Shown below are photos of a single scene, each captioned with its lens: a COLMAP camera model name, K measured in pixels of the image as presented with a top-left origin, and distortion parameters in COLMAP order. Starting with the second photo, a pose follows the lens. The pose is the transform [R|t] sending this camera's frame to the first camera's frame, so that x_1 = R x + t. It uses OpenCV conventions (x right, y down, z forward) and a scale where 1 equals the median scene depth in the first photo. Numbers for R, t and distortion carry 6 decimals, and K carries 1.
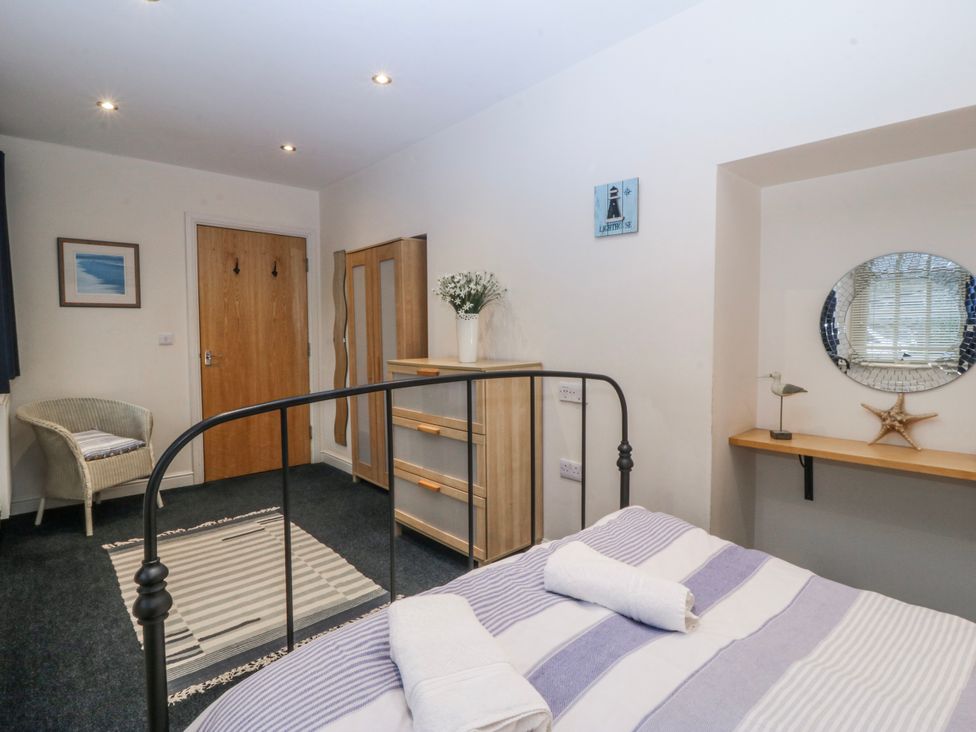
lens RADIAL K [[509.9, 0, 486.7], [0, 509.9, 355.3], [0, 0, 1]] dist [0.002299, -0.013224]
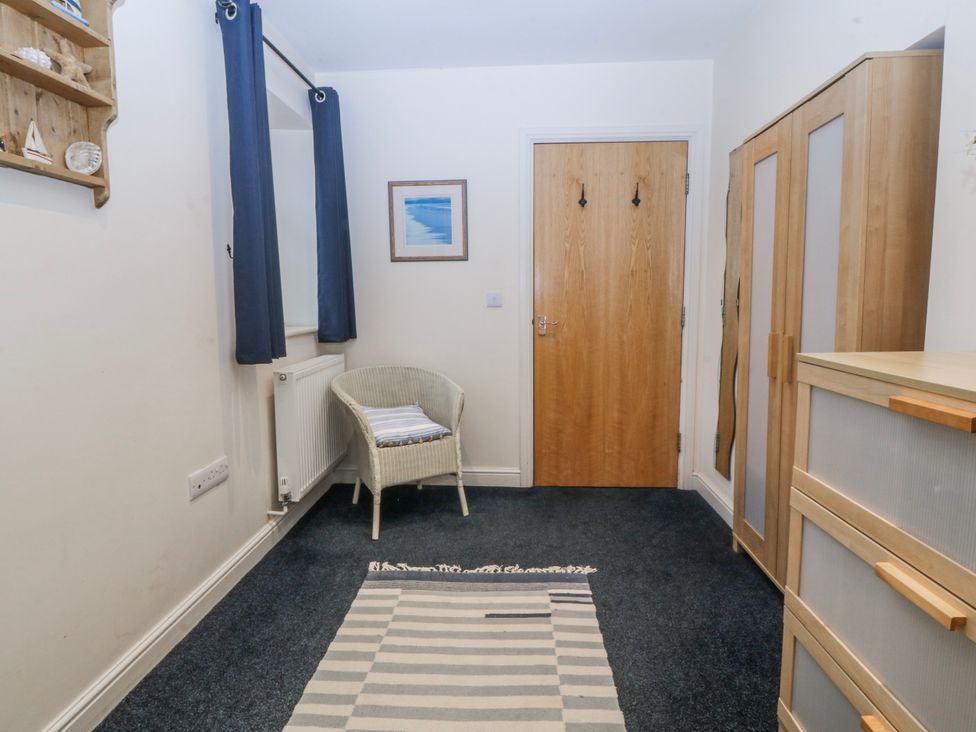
lens RADIAL K [[526.9, 0, 486.8], [0, 526.9, 353.7], [0, 0, 1]] dist [0.002678, -0.012156]
pose [[0.706296, 0.075966, -0.703829, -0.062751], [-0.029107, 0.996501, 0.078346, -0.012674], [0.707318, -0.034849, 0.706036, 0.438020]]
